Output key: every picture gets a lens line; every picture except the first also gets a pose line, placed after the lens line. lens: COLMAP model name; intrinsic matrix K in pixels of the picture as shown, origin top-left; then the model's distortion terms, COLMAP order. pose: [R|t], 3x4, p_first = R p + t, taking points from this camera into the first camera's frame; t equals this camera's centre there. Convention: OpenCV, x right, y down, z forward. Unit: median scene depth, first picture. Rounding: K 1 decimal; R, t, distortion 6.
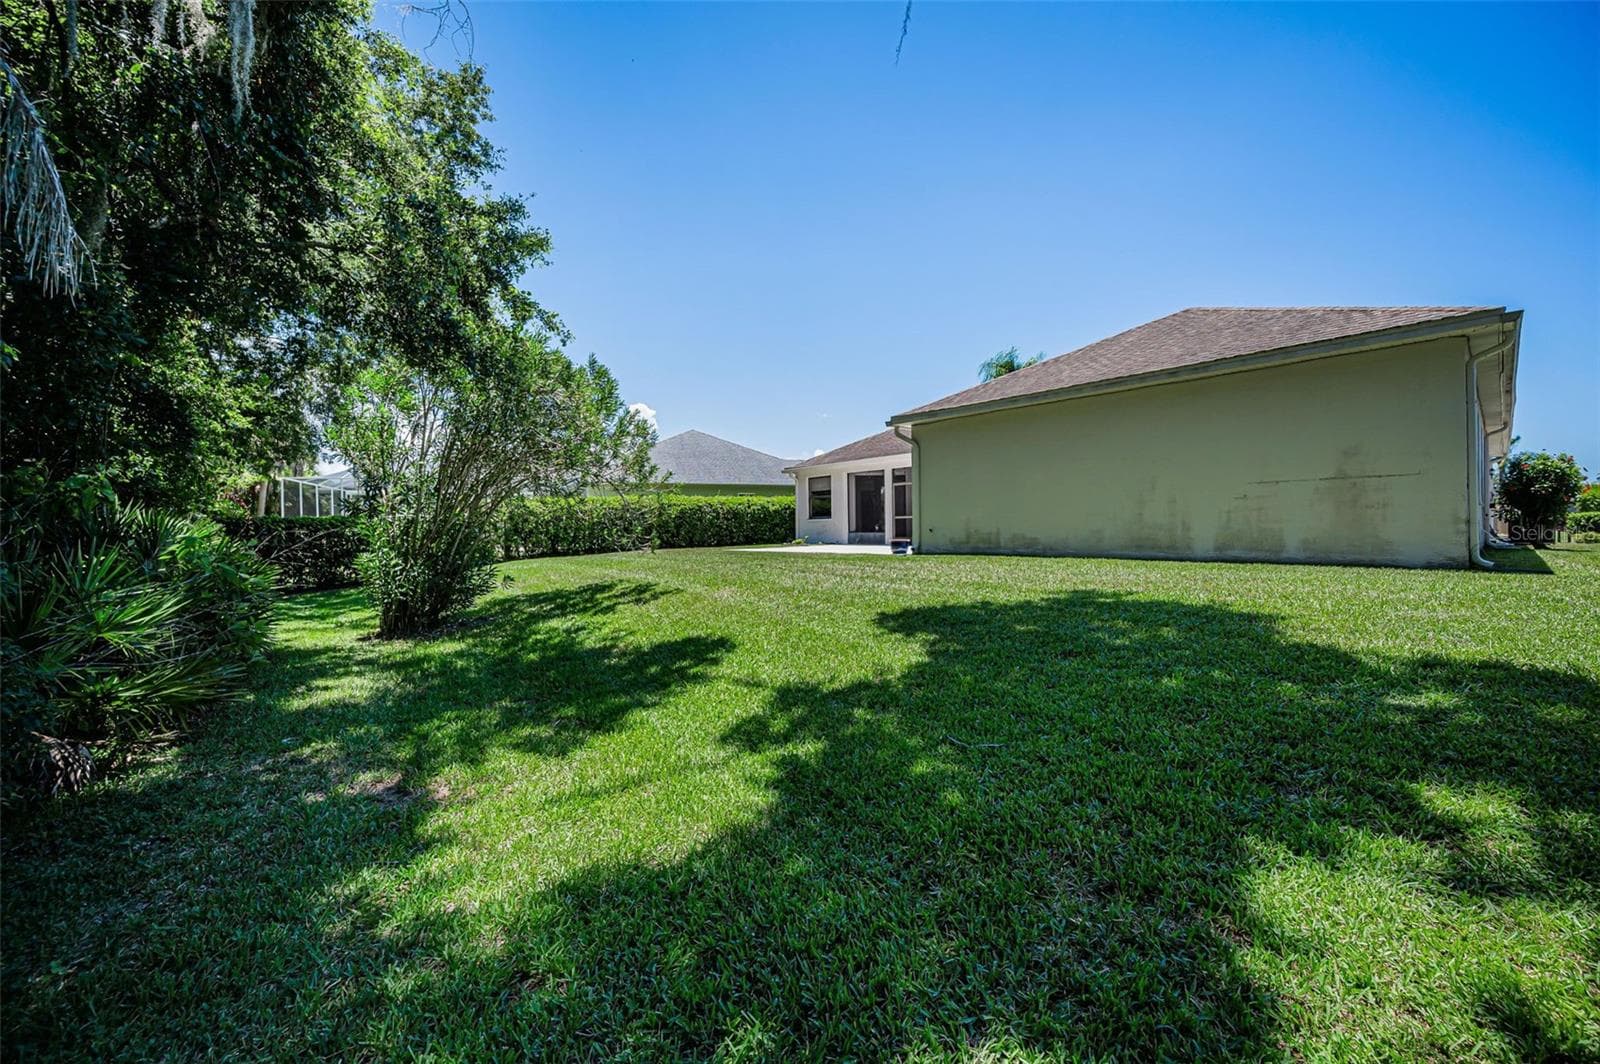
lens RADIAL K [[636.0, 0, 808.9], [0, 636.0, 525.6], [0, 0, 1]] dist [-0.001336, -0.000166]
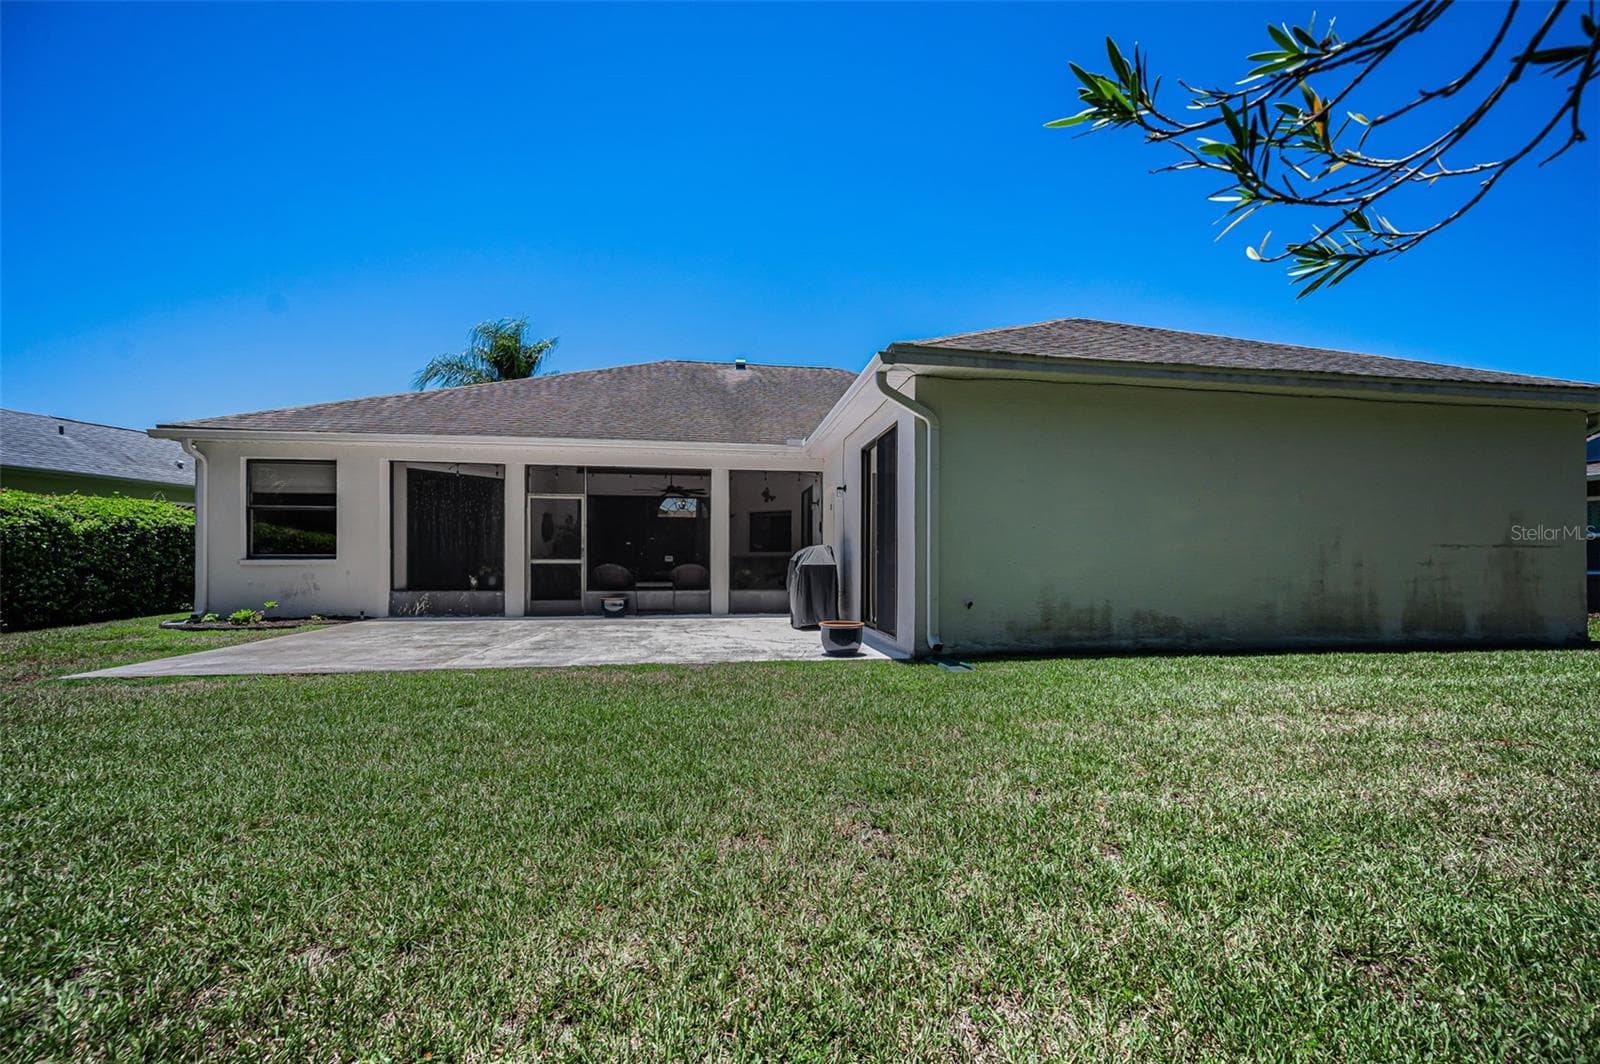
lens RADIAL K [[646.4, 0, 797.6], [0, 646.4, 562.1], [0, 0, 1]] dist [-0.000721, -0.000099]
pose [[0.538953, 0.015710, 0.842190, -0.318191], [-0.015891, 0.999838, -0.008481, -0.020620], [-0.842186, -0.008812, 0.539115, 0.950844]]
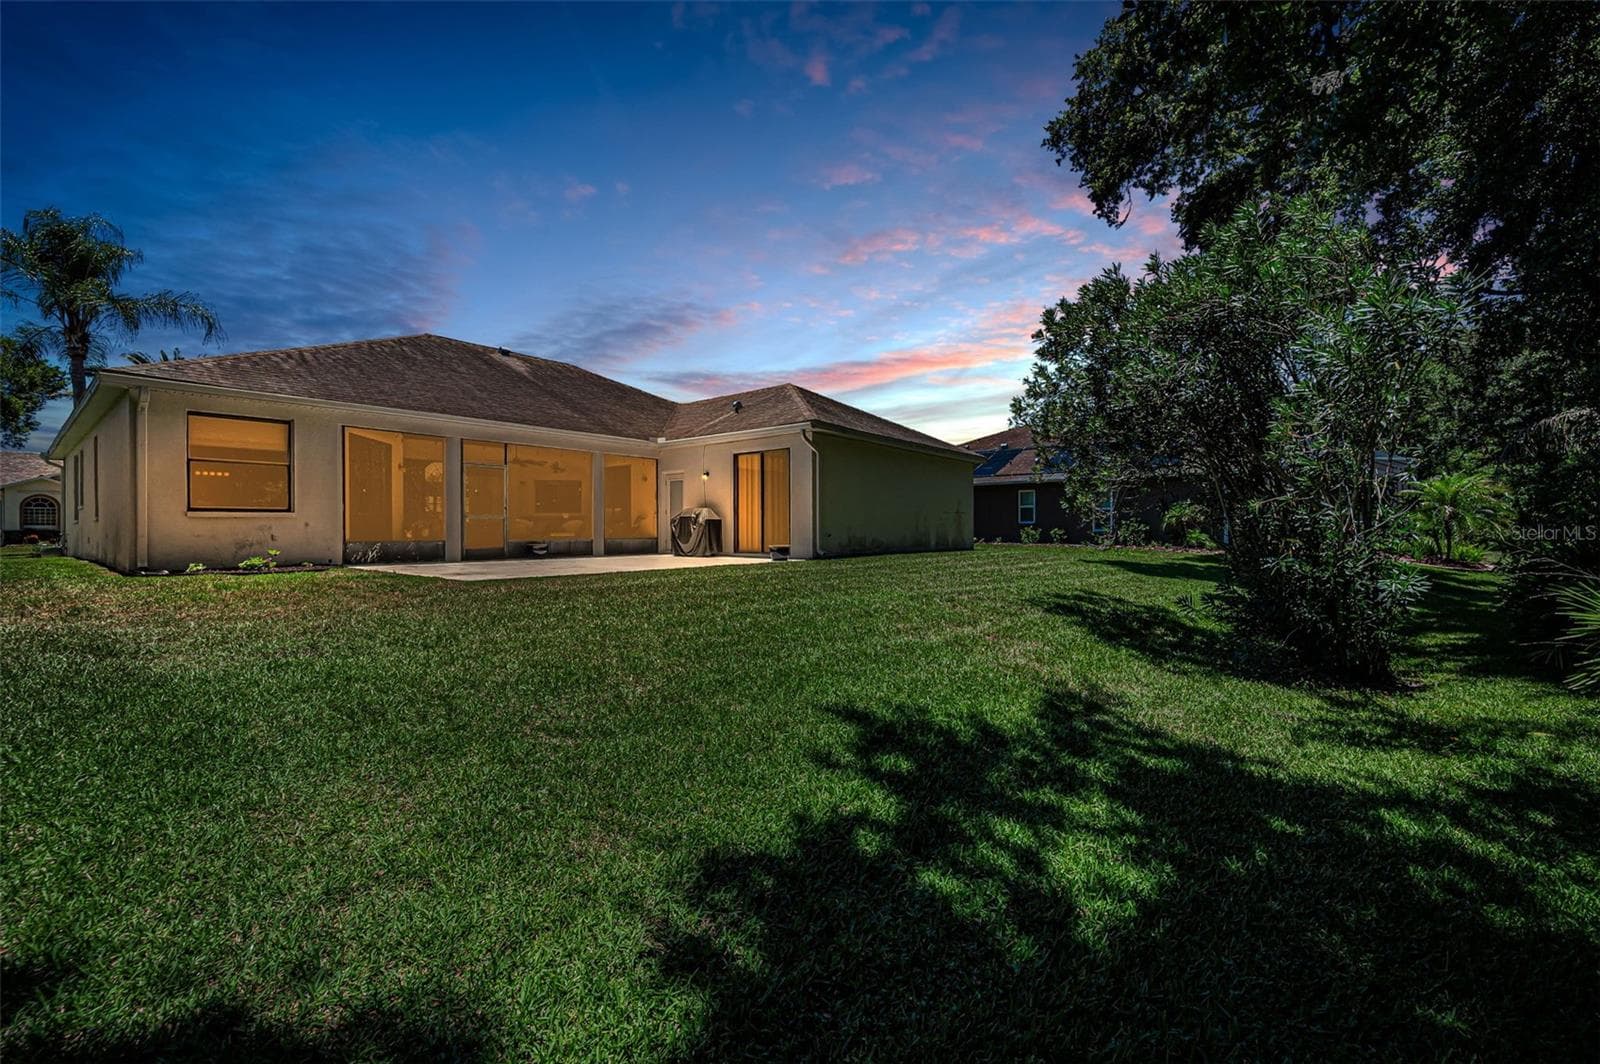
lens RADIAL K [[636.0, 0, 808.9], [0, 636.0, 525.6], [0, 0, 1]] dist [-0.001336, -0.000166]
pose [[-0.173762, 0.018403, 0.984616, -0.953367], [-0.002900, 0.999811, -0.019199, 0.012404], [-0.984783, -0.006192, -0.173676, 1.362150]]
